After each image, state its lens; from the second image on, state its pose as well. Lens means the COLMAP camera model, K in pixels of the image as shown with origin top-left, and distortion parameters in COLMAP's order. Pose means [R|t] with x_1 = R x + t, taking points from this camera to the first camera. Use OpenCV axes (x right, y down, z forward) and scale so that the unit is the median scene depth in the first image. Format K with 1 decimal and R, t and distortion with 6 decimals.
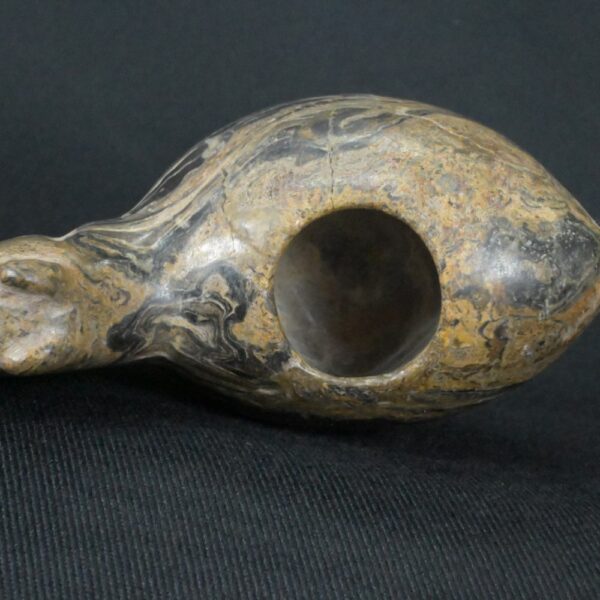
lens RADIAL K [[1912.3, 0, 298.4], [0, 1912.3, 300.3], [0, 0, 1]] dist [0.042071, 0.000000]
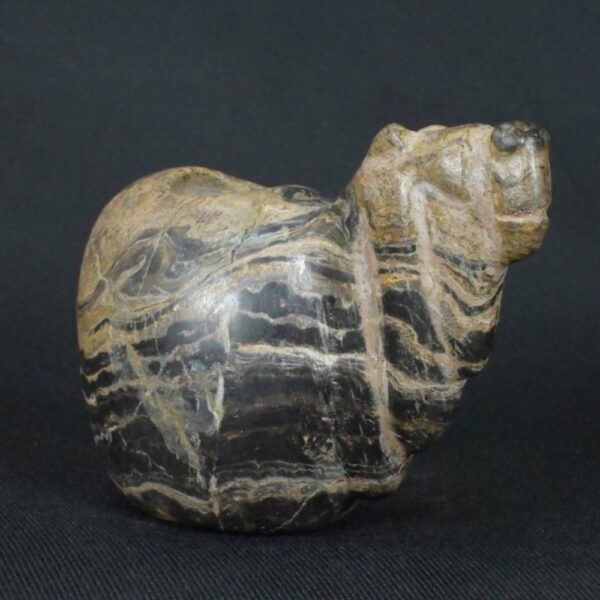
lens RADIAL K [[1624.0, 0, 299.5], [0, 1624.0, 299.8], [0, 0, 1]] dist [0.059848, 0.000000]
pose [[-0.664296, -0.106003, 0.739915, -0.843049], [0.741630, -0.216961, 0.634754, -0.704908], [0.093247, 0.970408, 0.222742, 0.817539]]
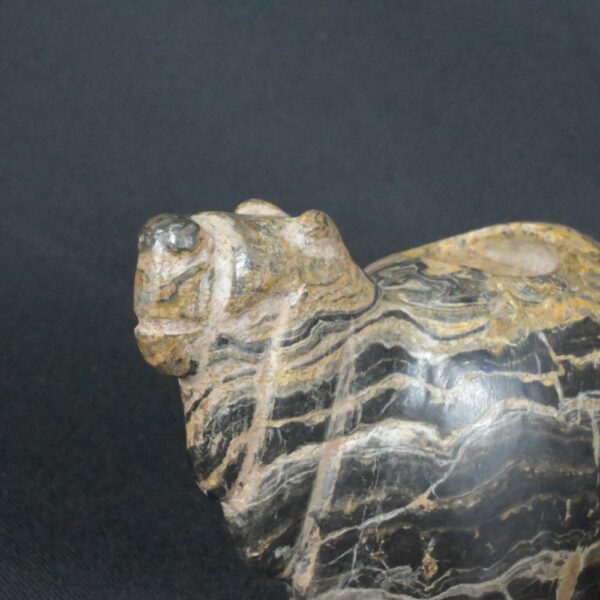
lens RADIAL K [[1912.3, 0, 300.0], [0, 1912.3, 301.4], [0, 0, 1]] dist [0.042071, 0.000000]
pose [[0.722966, -0.141220, 0.676297, -0.819291], [0.684575, 0.014439, -0.728800, 0.752781], [0.093156, 0.989873, 0.107115, 0.885970]]
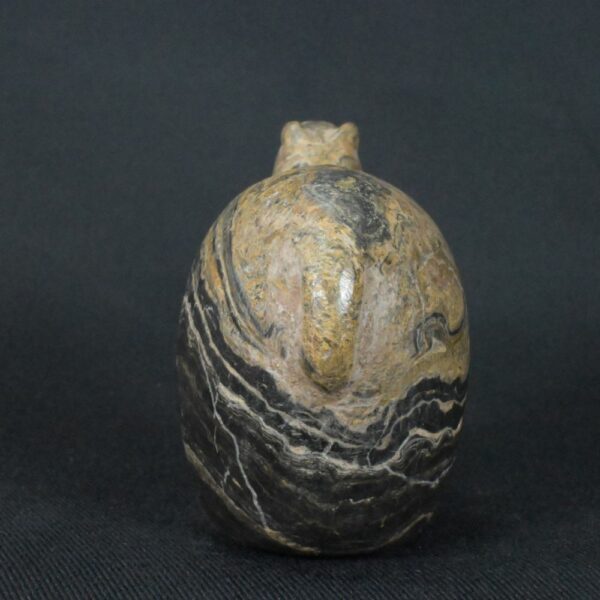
lens RADIAL K [[1624.0, 0, 301.1], [0, 1624.0, 298.6], [0, 0, 1]] dist [0.059848, 0.000000]
pose [[-0.017971, 0.060375, -0.998014, 1.084867], [-0.981580, -0.190956, 0.006124, -0.007952], [-0.190207, 0.979740, 0.062694, 0.998144]]
